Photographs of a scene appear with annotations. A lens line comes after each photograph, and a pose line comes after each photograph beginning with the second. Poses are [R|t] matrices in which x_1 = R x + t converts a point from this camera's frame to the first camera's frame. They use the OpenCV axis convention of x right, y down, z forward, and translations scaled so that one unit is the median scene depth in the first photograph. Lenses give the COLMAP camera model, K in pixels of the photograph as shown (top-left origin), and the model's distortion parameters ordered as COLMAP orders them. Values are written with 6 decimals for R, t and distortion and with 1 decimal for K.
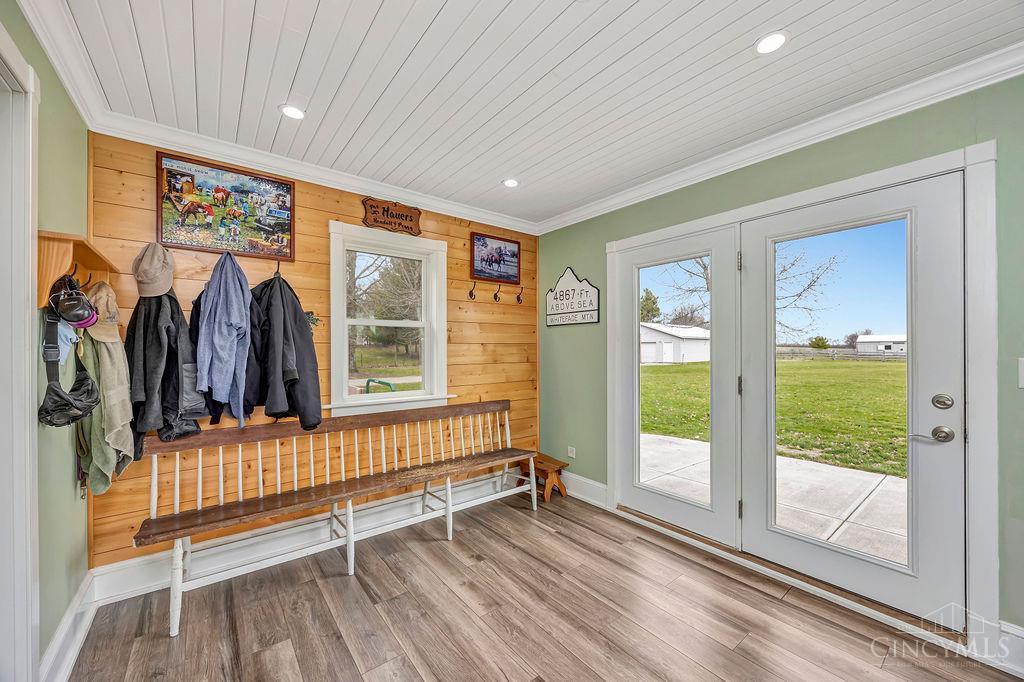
lens RADIAL K [[394.3, 0, 514.8], [0, 394.3, 352.0], [0, 0, 1]] dist [-0.000360, 0.000052]
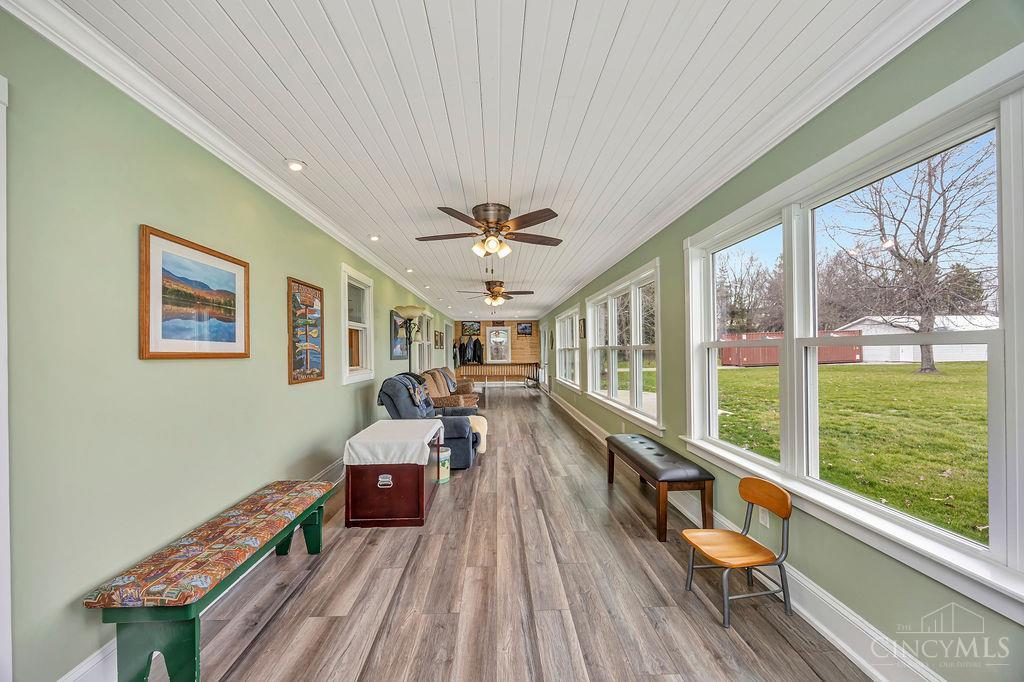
lens RADIAL K [[390.0, 0, 512.4], [0, 390.0, 344.8], [0, 0, 1]] dist [-0.001583, -0.000289]
pose [[0.808197, -0.005181, -0.588889, 3.127108], [0.000743, 0.999969, -0.007778, -0.050871], [0.588911, 0.005848, 0.808177, -3.273112]]
